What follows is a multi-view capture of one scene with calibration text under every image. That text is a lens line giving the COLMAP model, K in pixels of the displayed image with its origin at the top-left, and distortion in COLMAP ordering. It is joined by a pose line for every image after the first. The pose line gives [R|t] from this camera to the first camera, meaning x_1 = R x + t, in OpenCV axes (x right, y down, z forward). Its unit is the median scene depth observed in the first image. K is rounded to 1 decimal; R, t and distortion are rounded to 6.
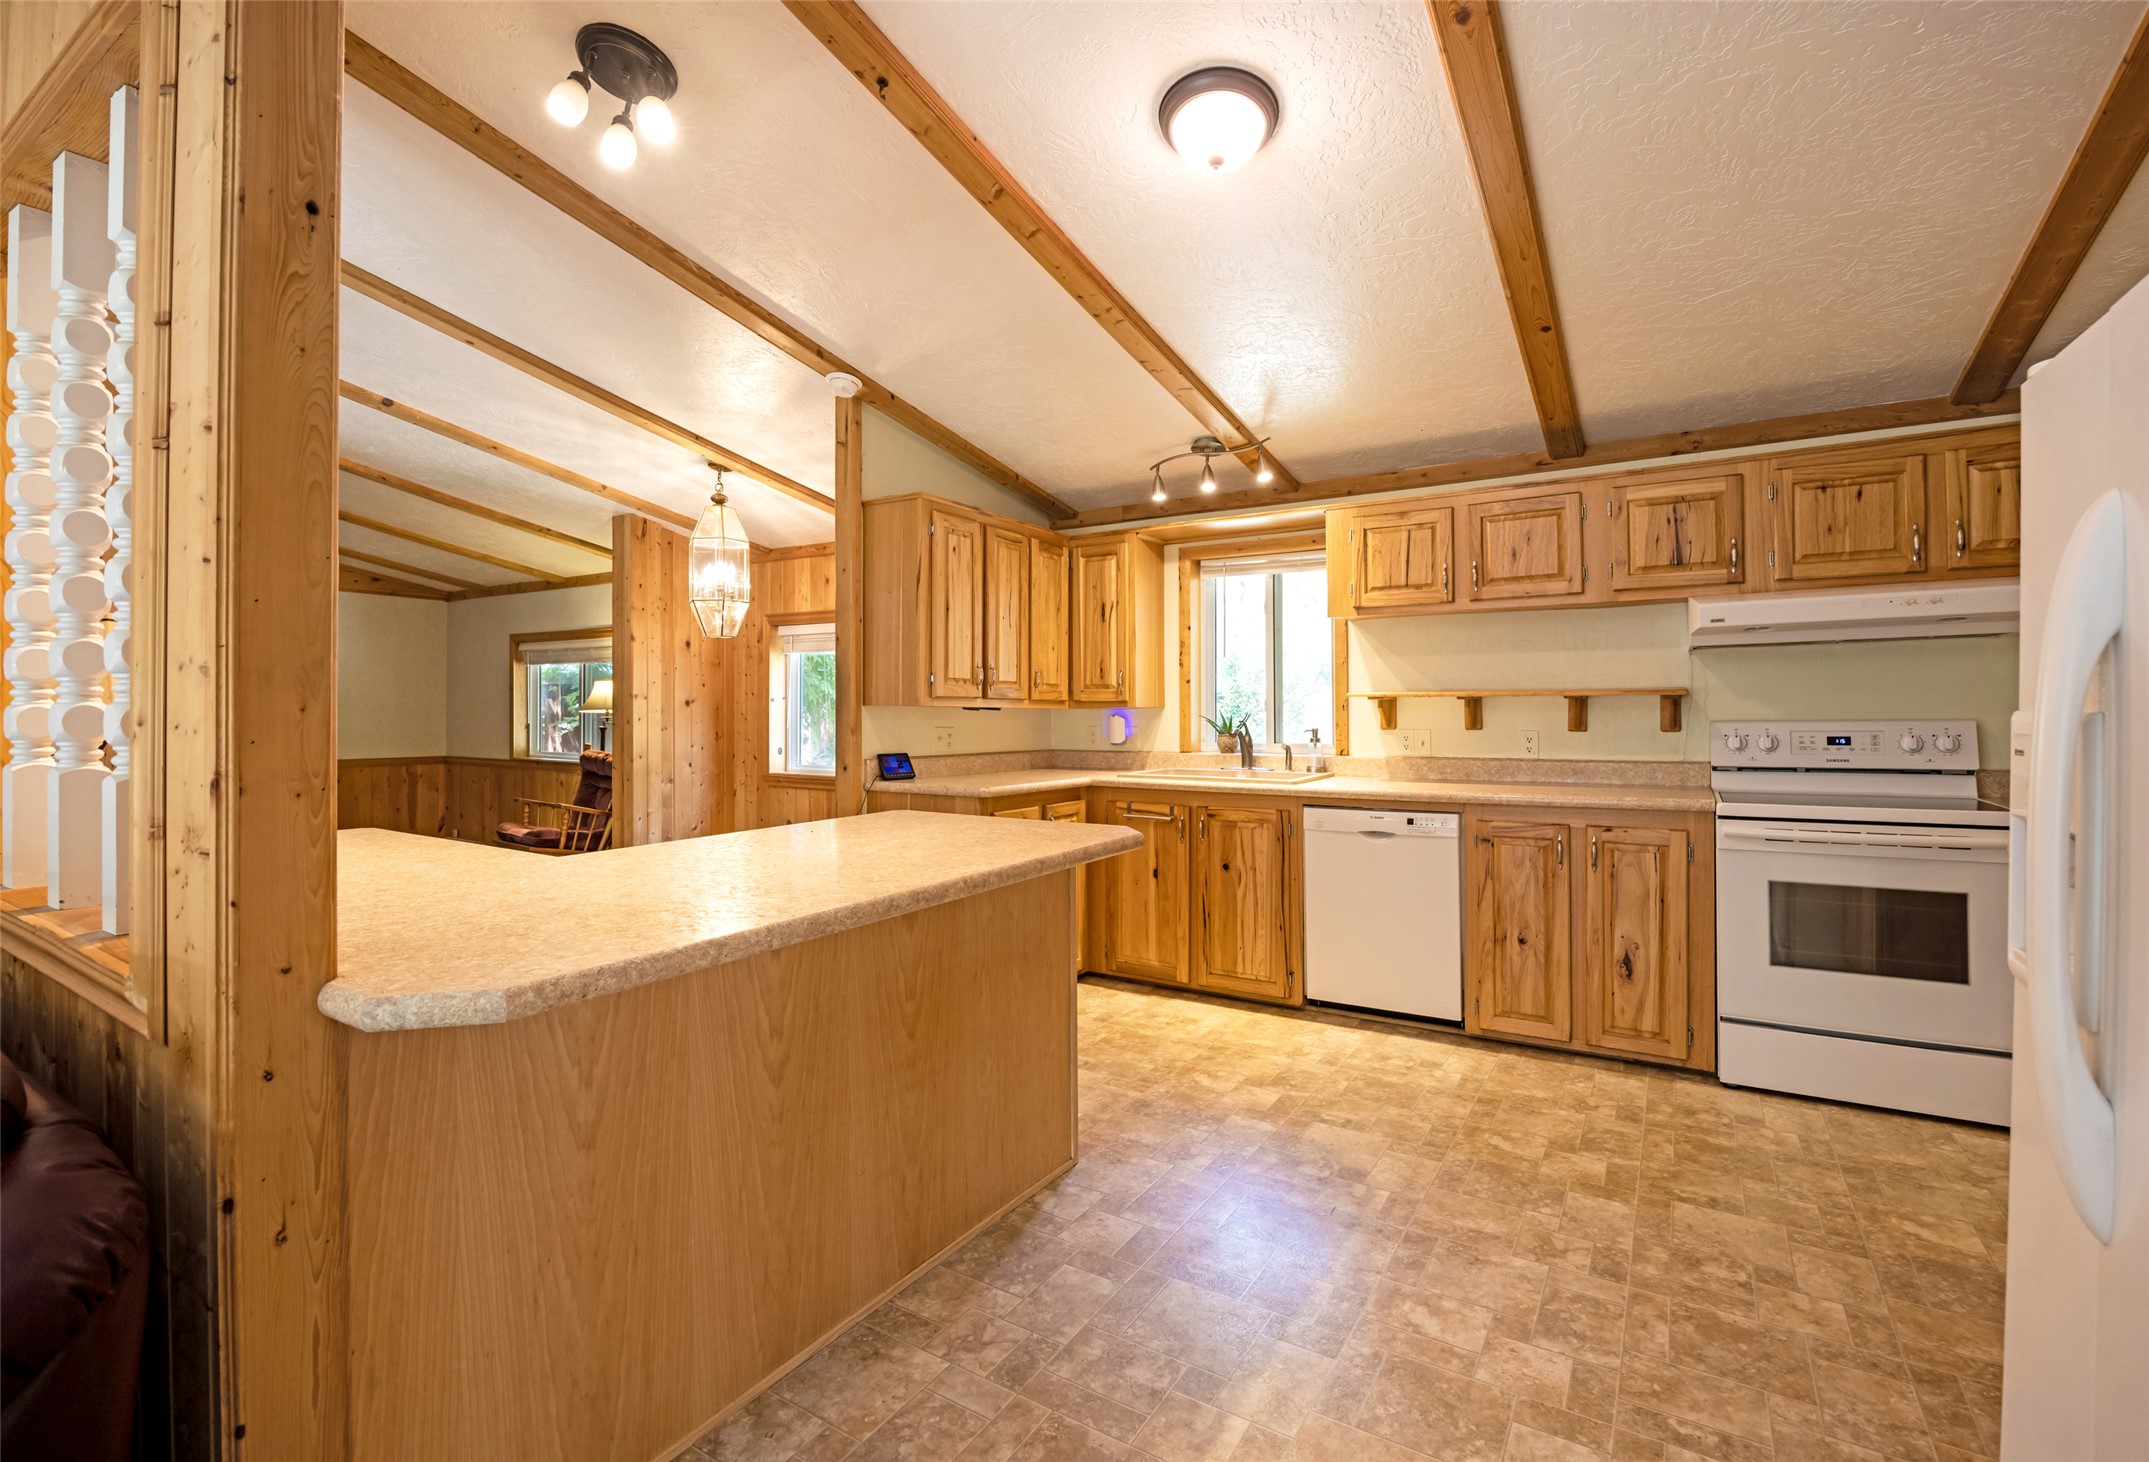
lens RADIAL K [[965.6, 0, 1075.9], [0, 965.6, 716.3], [0, 0, 1]] dist [-0.009436, -0.000978]
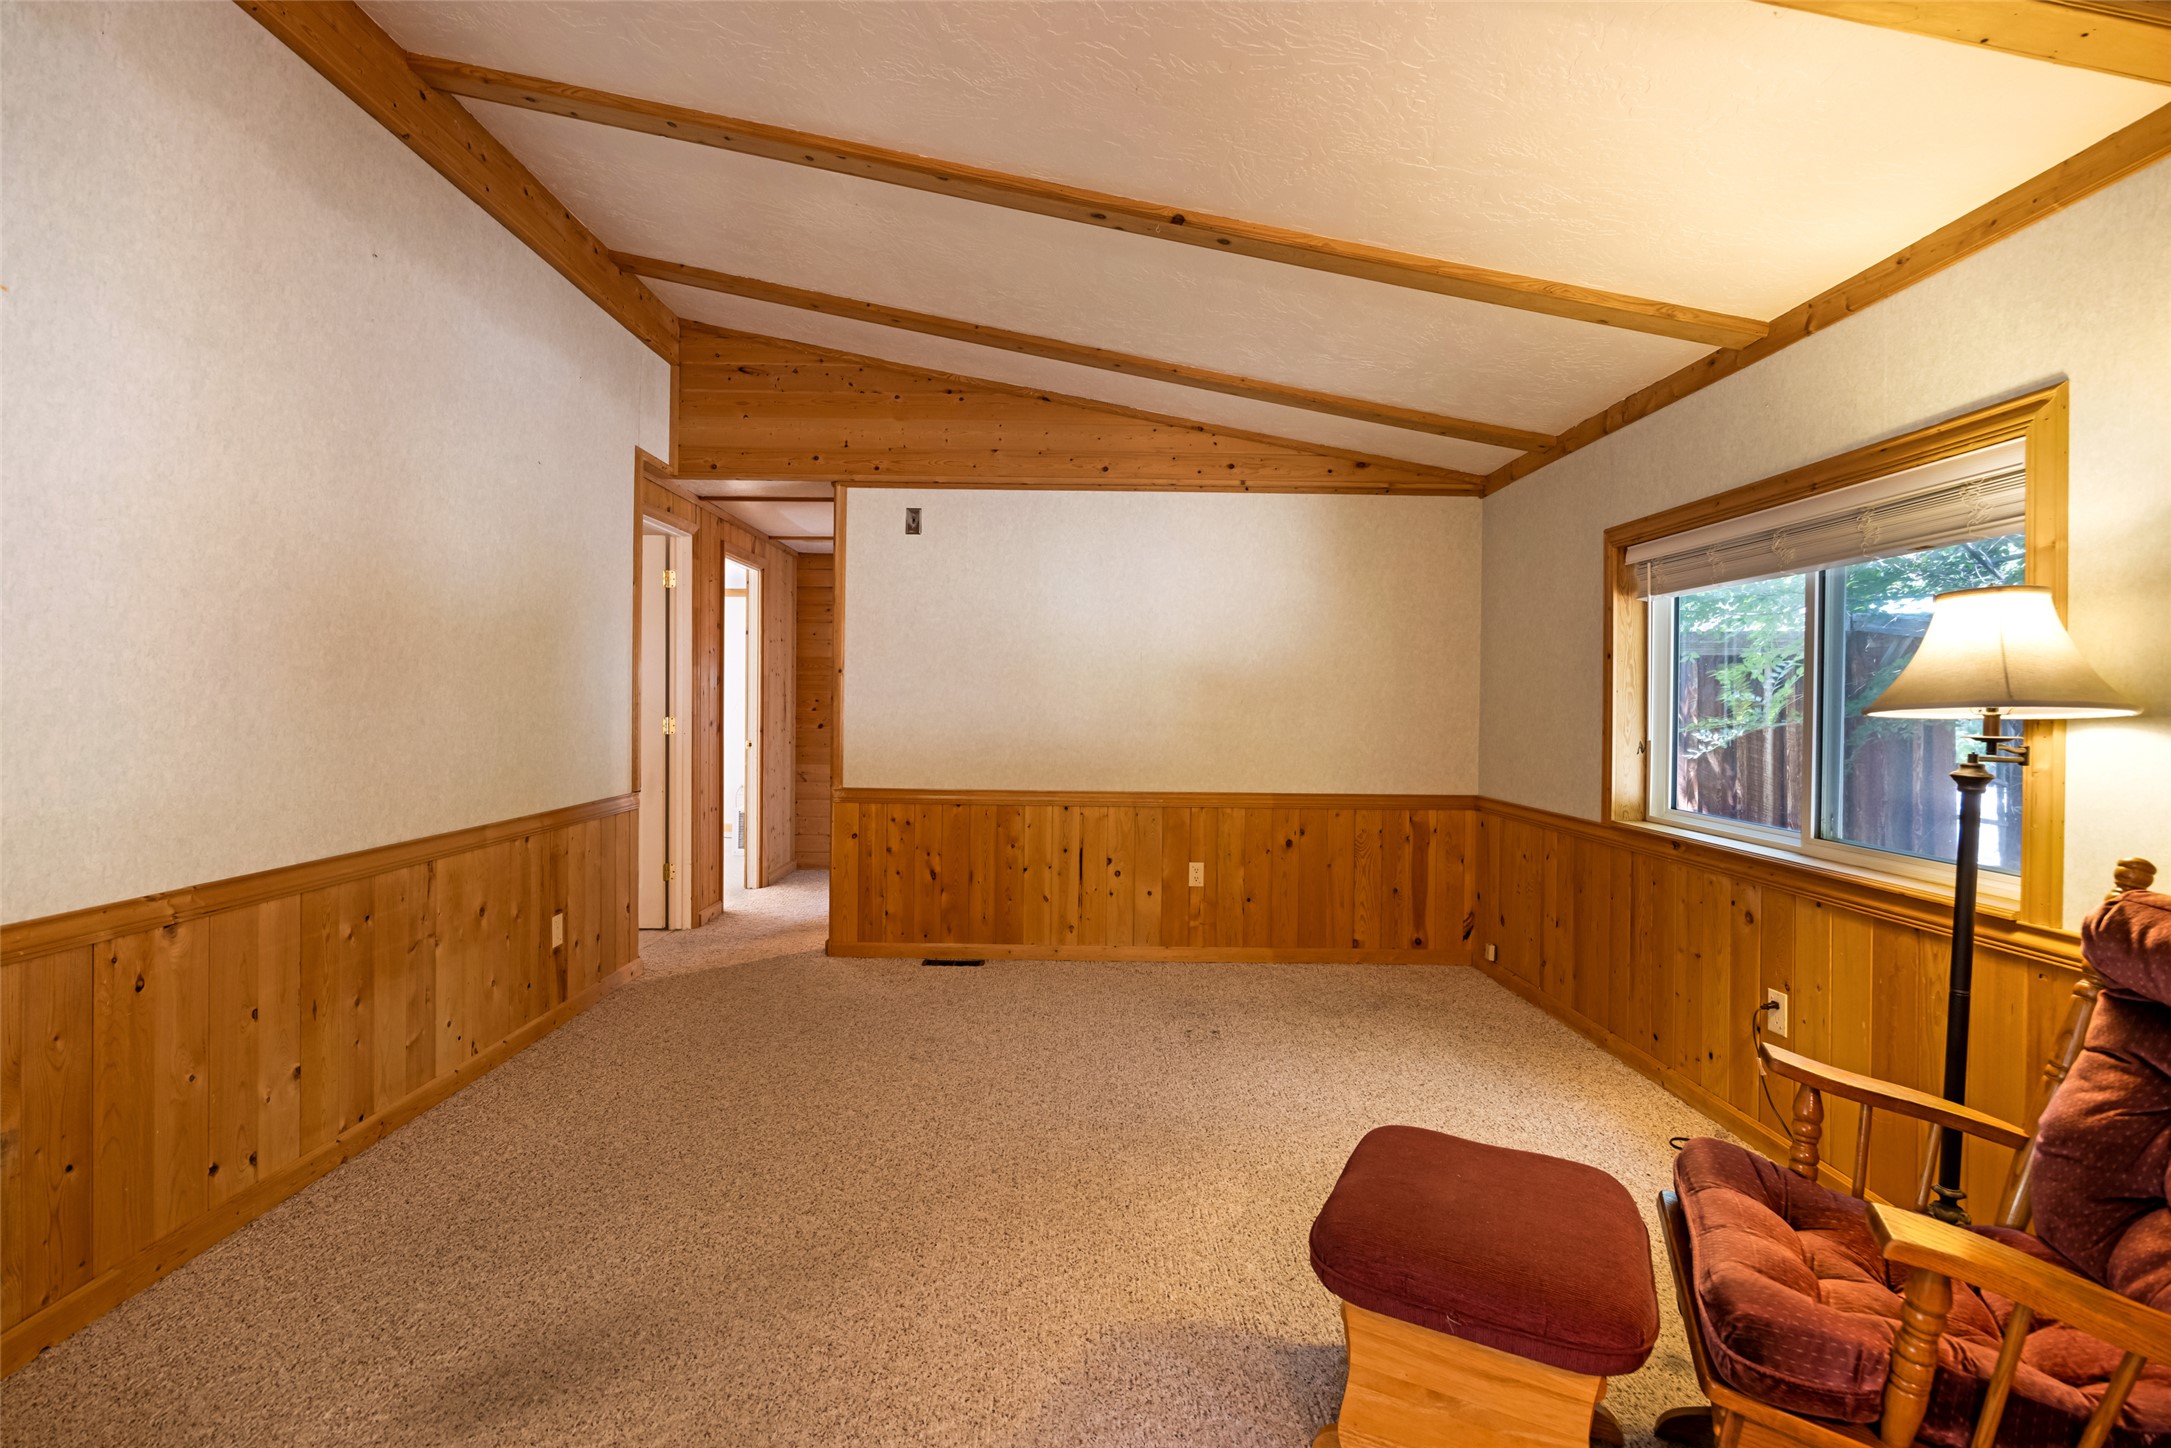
lens RADIAL K [[986.7, 0, 1079.4], [0, 986.7, 708.4], [0, 0, 1]] dist [-0.000404, 0.000049]
pose [[0.535170, 0.006257, -0.844721, -0.792695], [-0.012755, 0.999918, -0.000674, -0.006448], [0.844648, 0.011135, 0.535207, 1.316444]]
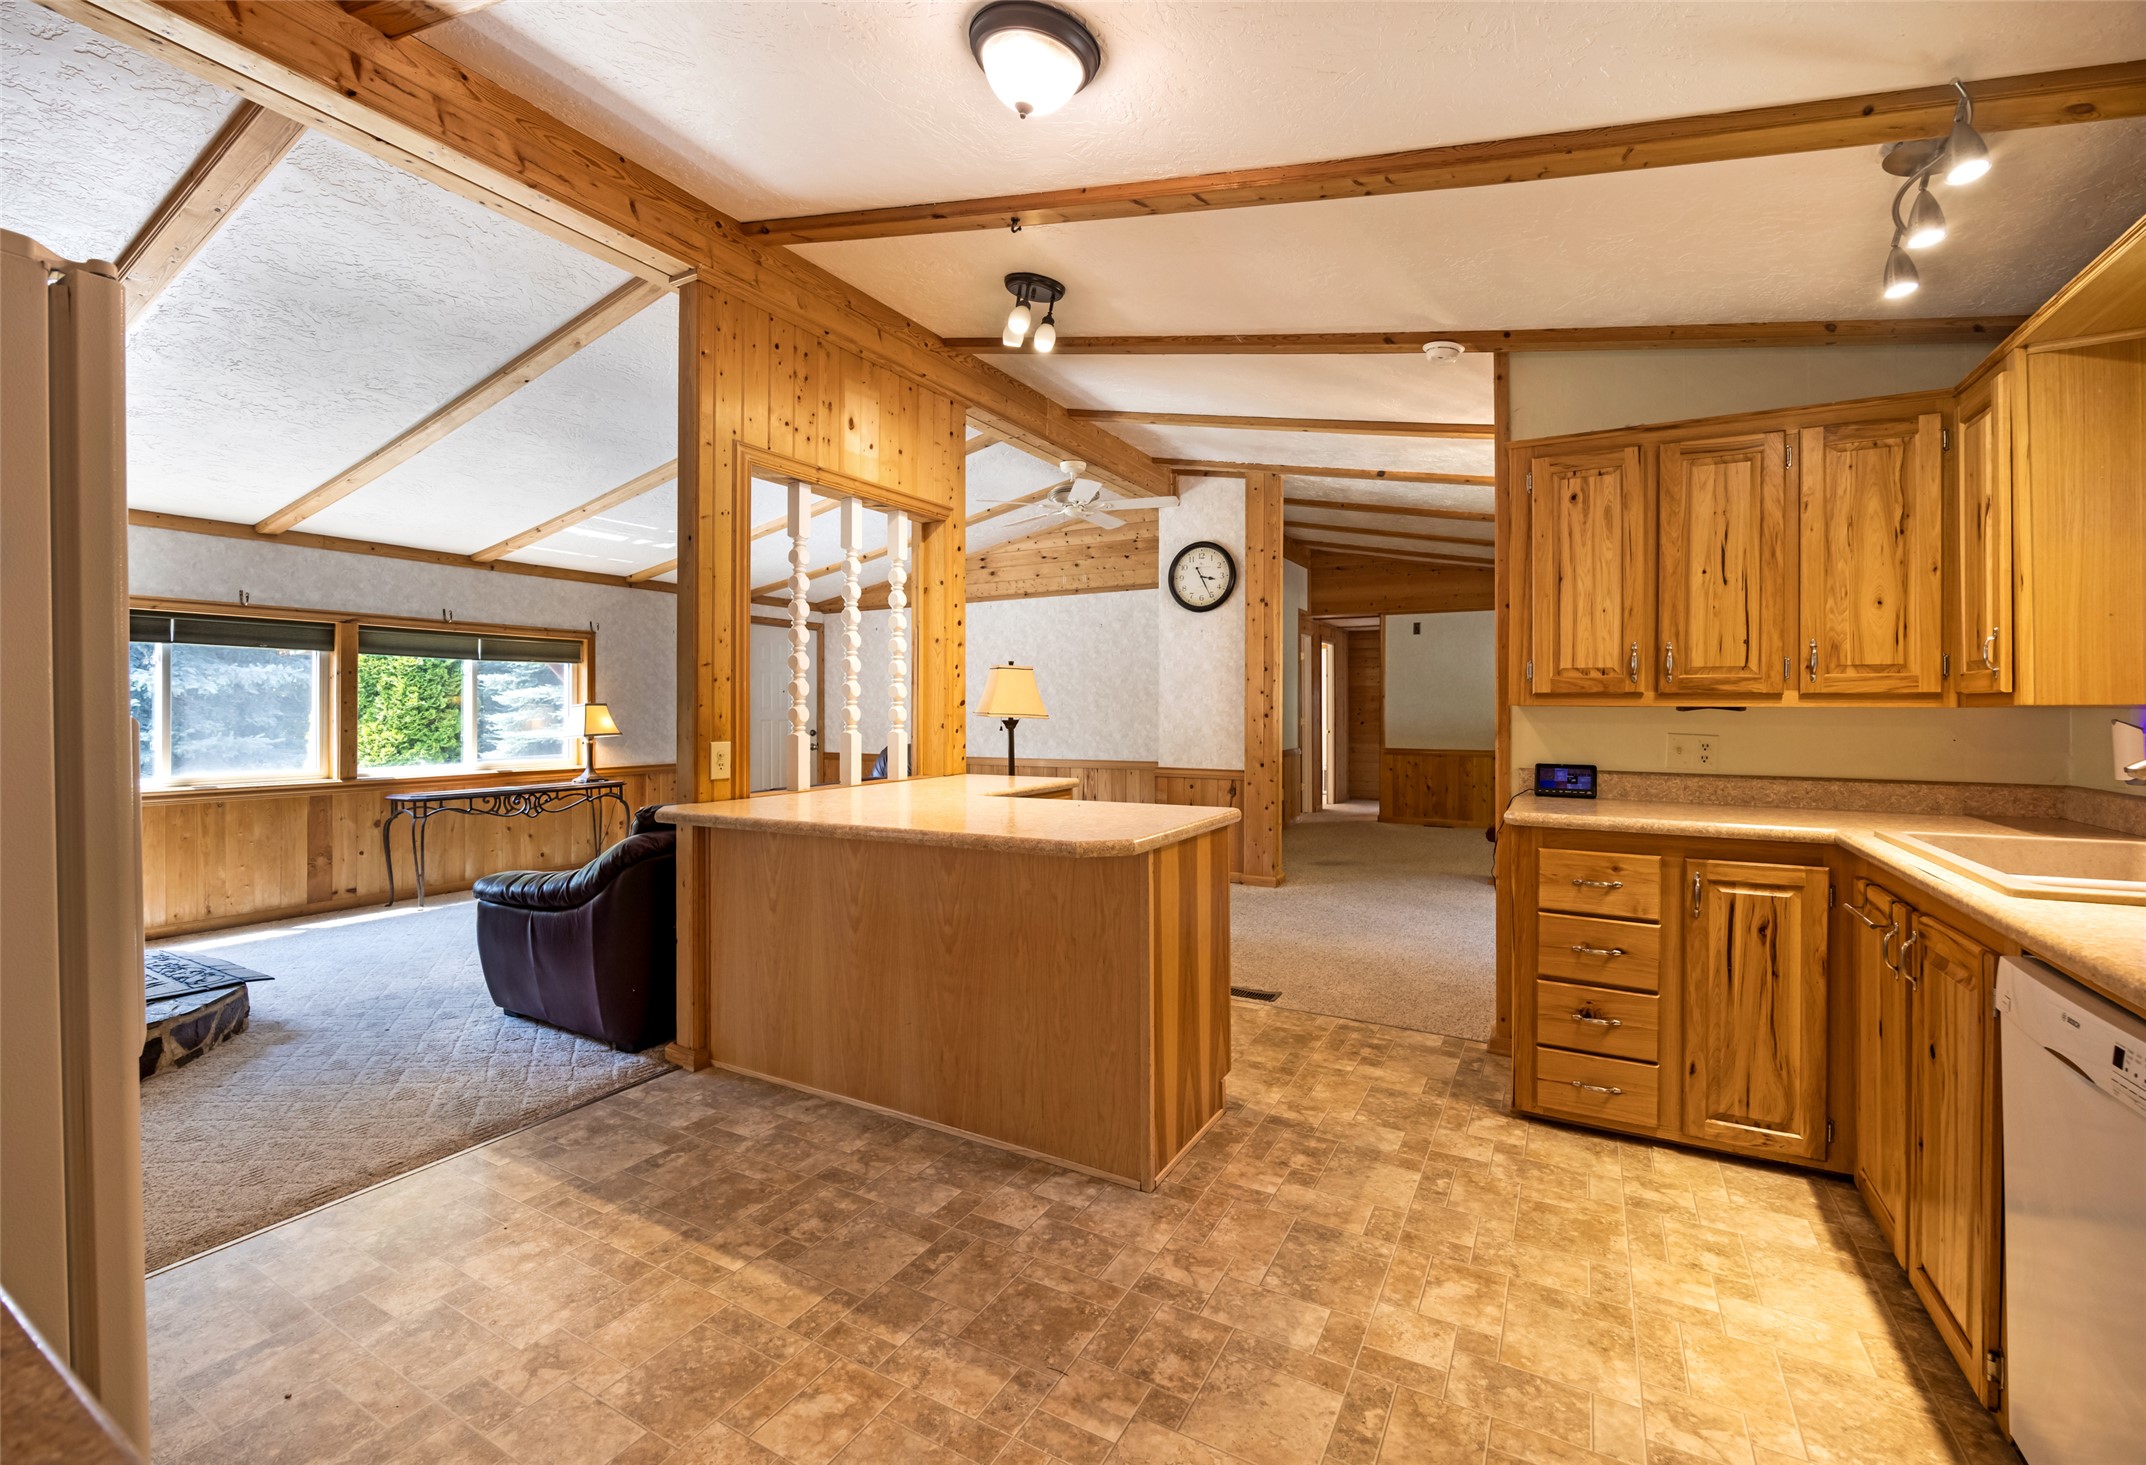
lens RADIAL K [[911.1, 0, 1052.3], [0, 911.1, 701.3], [0, 0, 1]] dist [-0.011703, 0.000047]
pose [[0.030900, -0.010169, -0.999471, 0.665704], [-0.004643, 0.999936, -0.010317, -0.005642], [0.999512, 0.004959, 0.030851, 0.654560]]
